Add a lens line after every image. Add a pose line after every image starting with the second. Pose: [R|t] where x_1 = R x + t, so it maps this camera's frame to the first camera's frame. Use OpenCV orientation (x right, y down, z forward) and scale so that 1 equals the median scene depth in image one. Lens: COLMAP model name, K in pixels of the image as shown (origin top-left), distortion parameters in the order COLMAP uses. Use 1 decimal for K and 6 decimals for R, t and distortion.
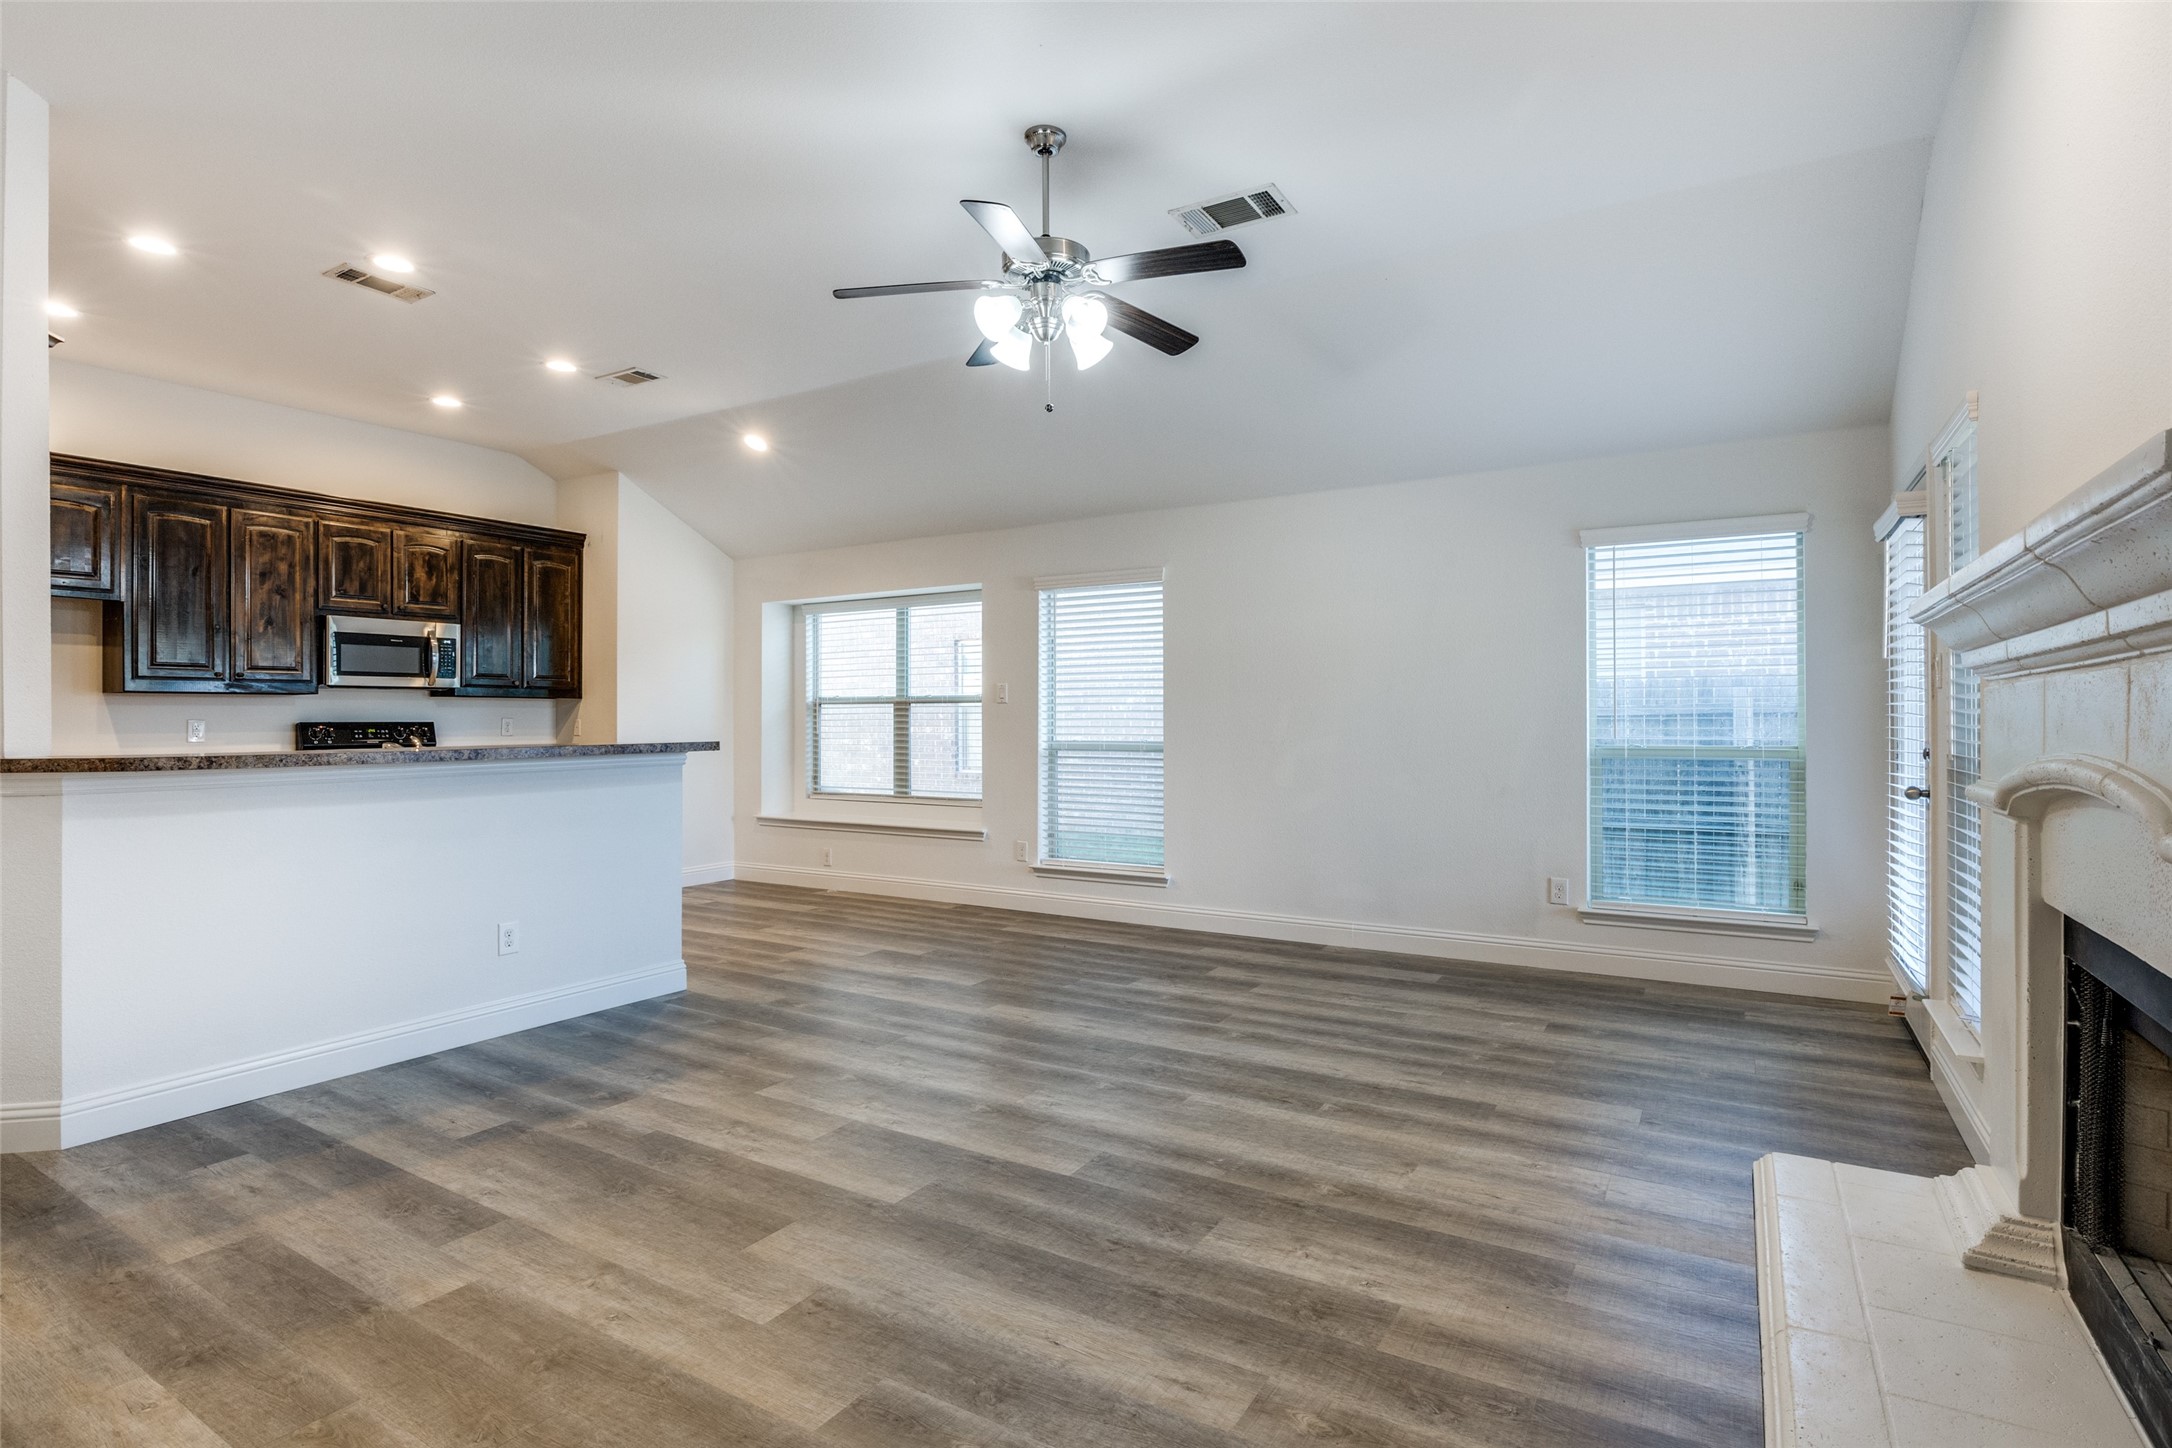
lens RADIAL K [[1114.5, 0, 1097.4], [0, 1114.5, 723.6], [0, 0, 1]] dist [-0.001280, -0.000822]
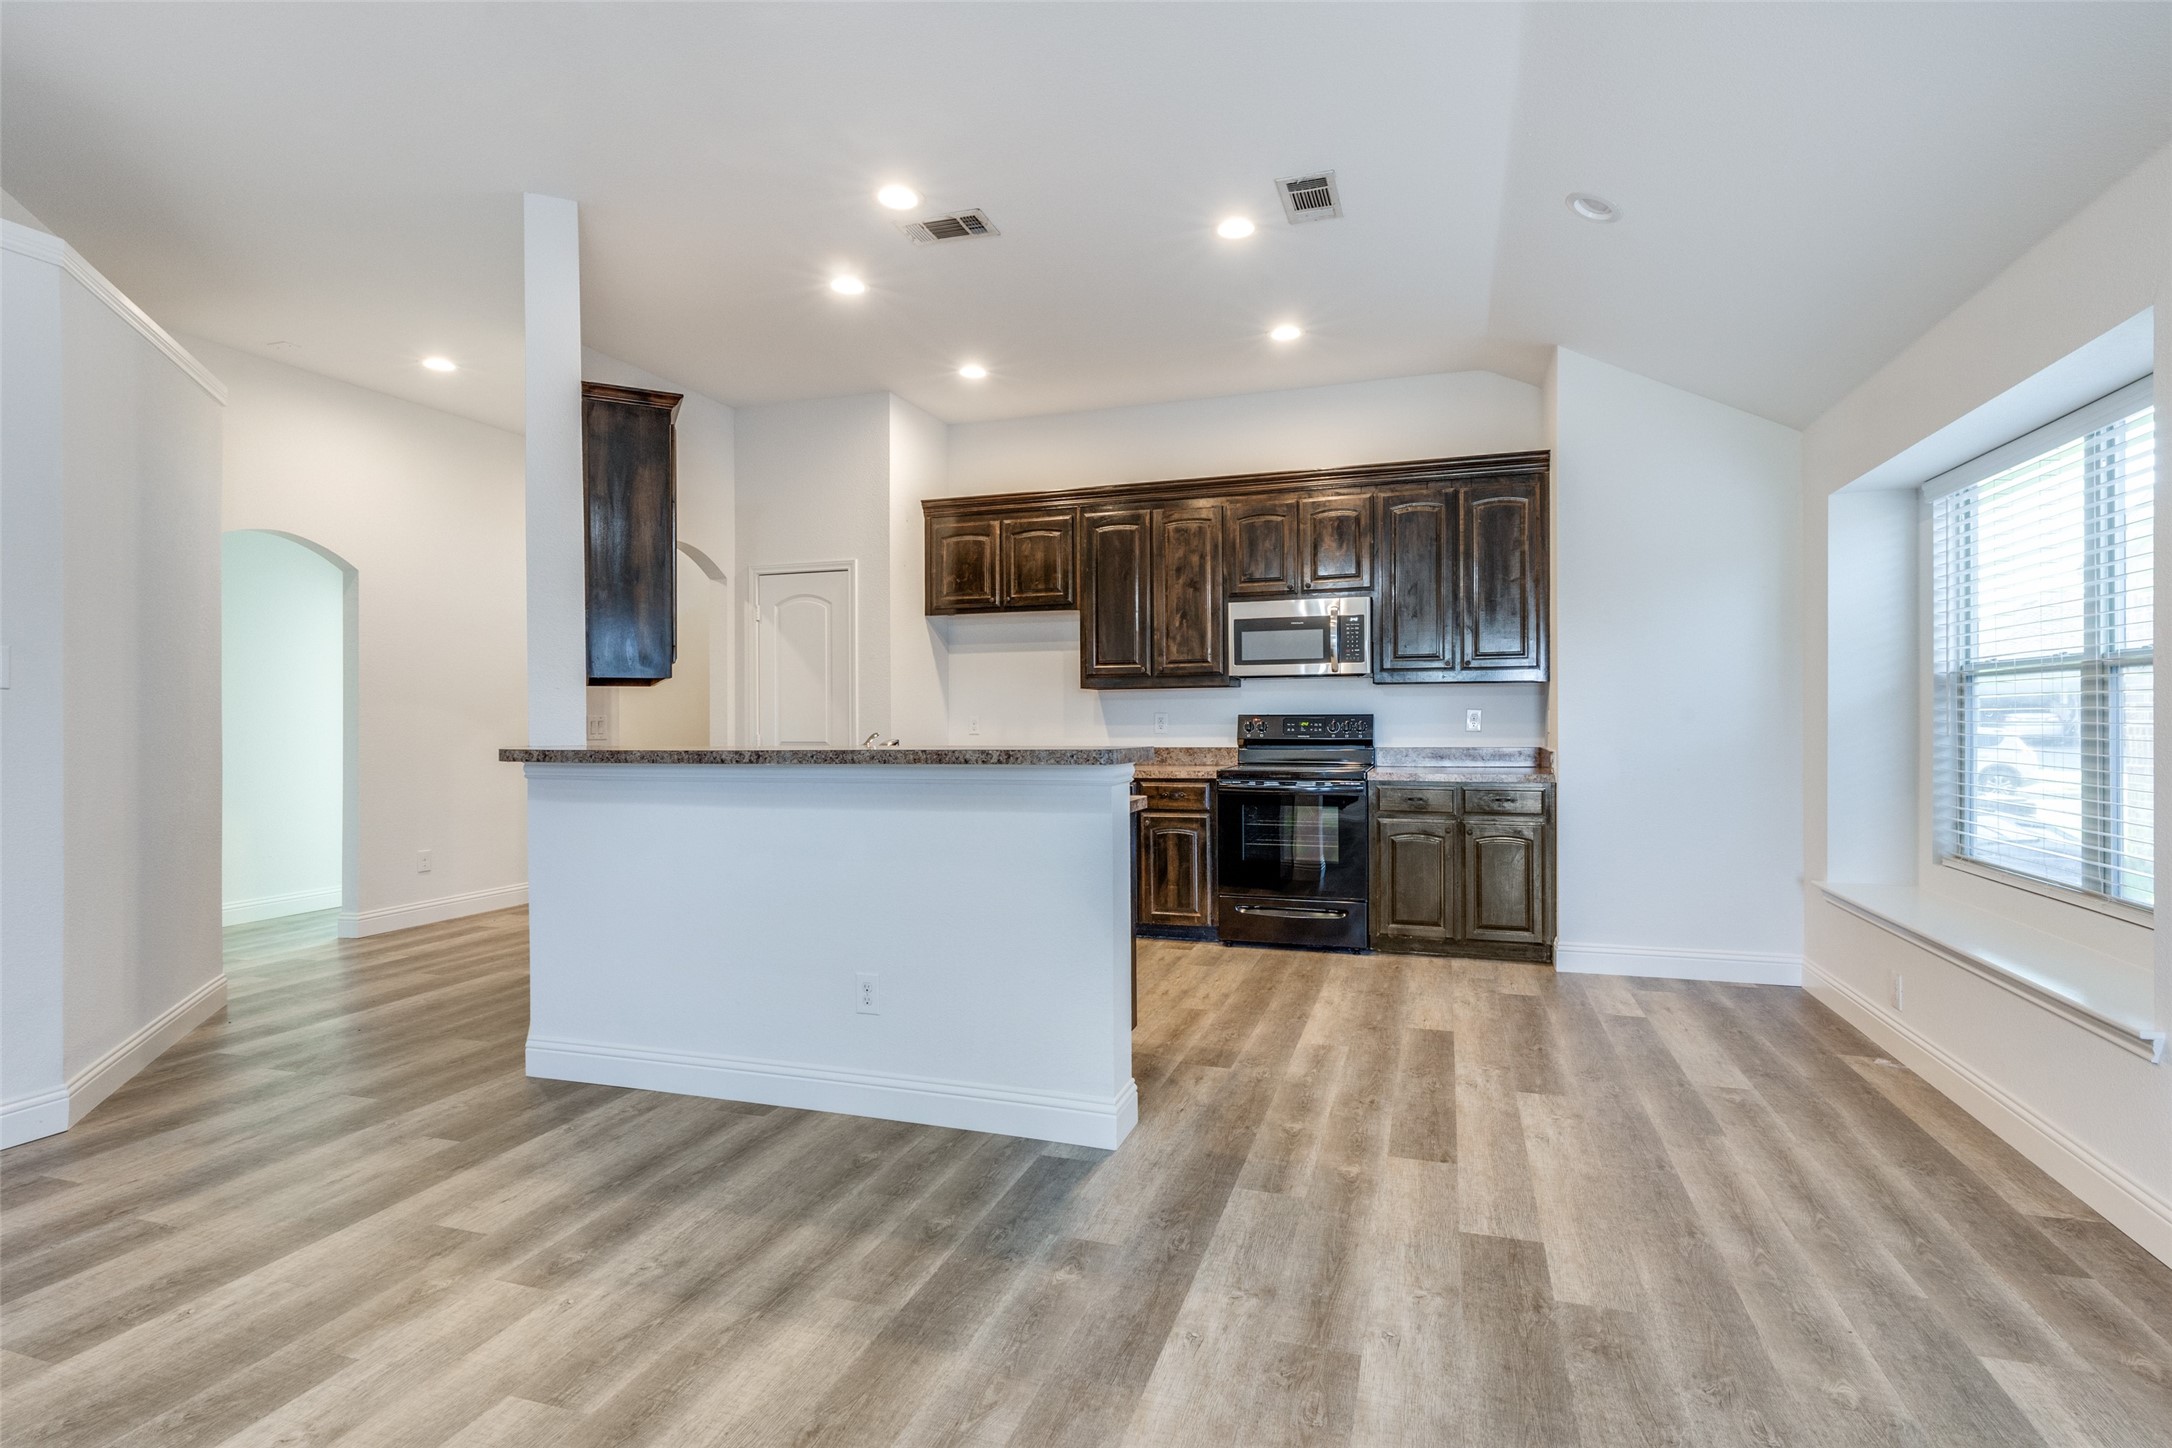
lens RADIAL K [[1035.9, 0, 1100.3], [0, 1035.9, 732.8], [0, 0, 1]] dist [0.007970, -0.001204]
pose [[0.218517, 0.018731, -0.975653, 0.245965], [0.004005, 0.999790, 0.020091, -0.007448], [0.975825, -0.008297, 0.218396, 1.129541]]
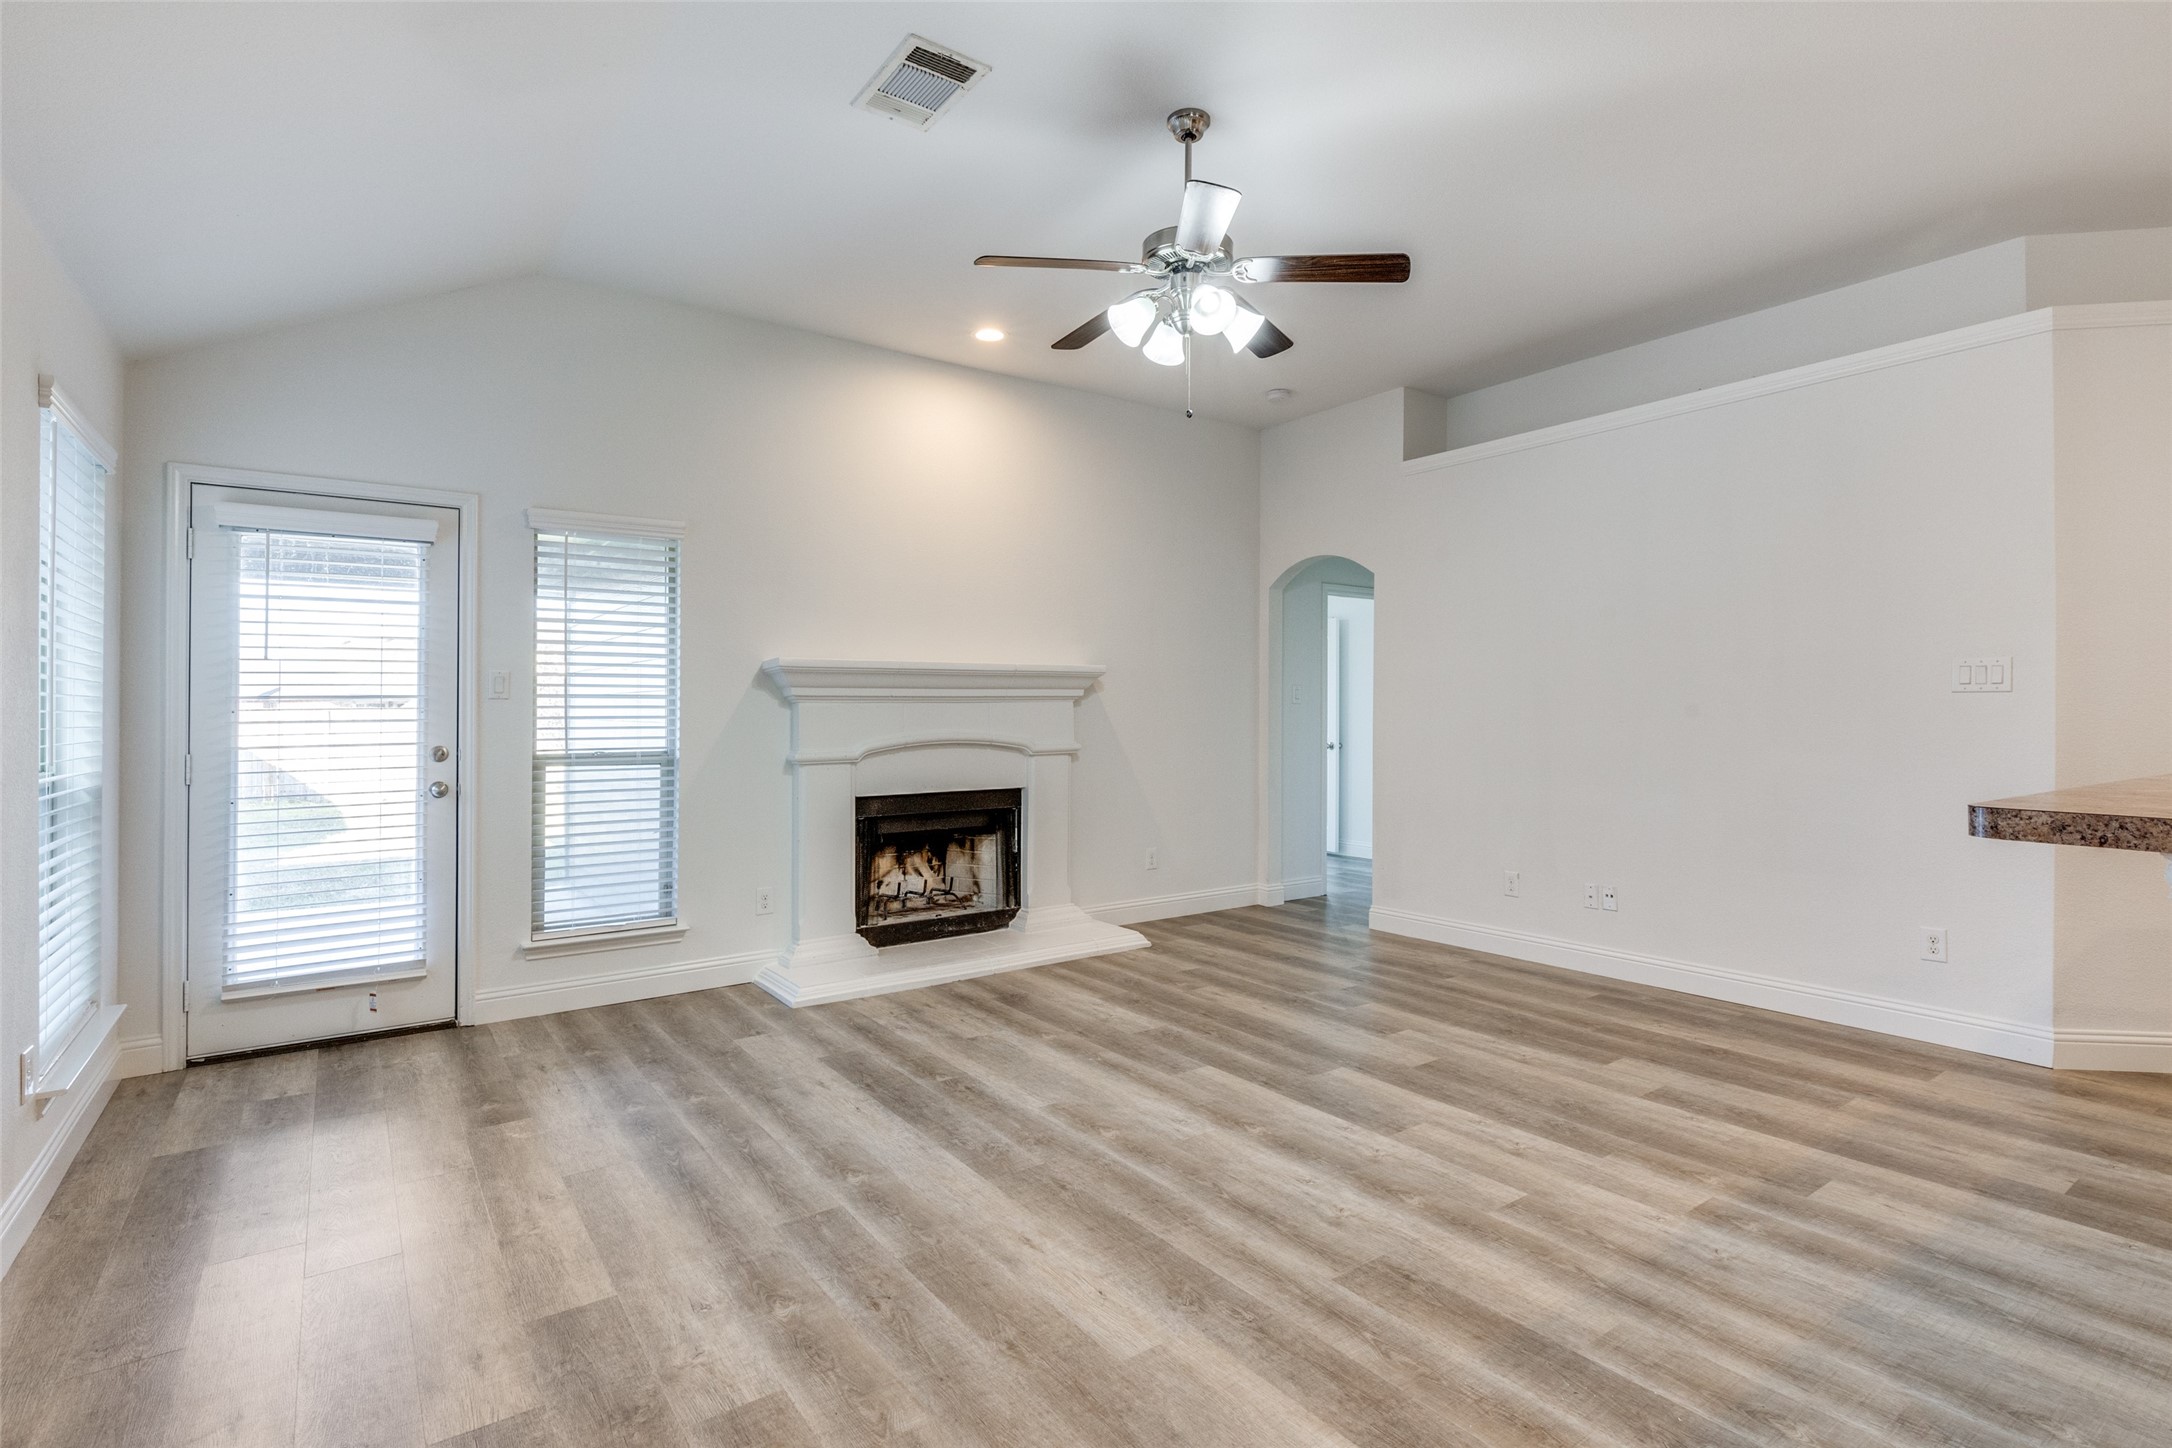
lens RADIAL K [[1035.9, 0, 1090.3], [0, 1035.9, 712.9], [0, 0, 1]] dist [0.007970, -0.001204]
pose [[-0.919745, 0.008196, 0.392431, -0.302267], [0.010314, 0.999941, 0.003291, -0.015498], [-0.392381, 0.007075, -0.919776, 1.727662]]
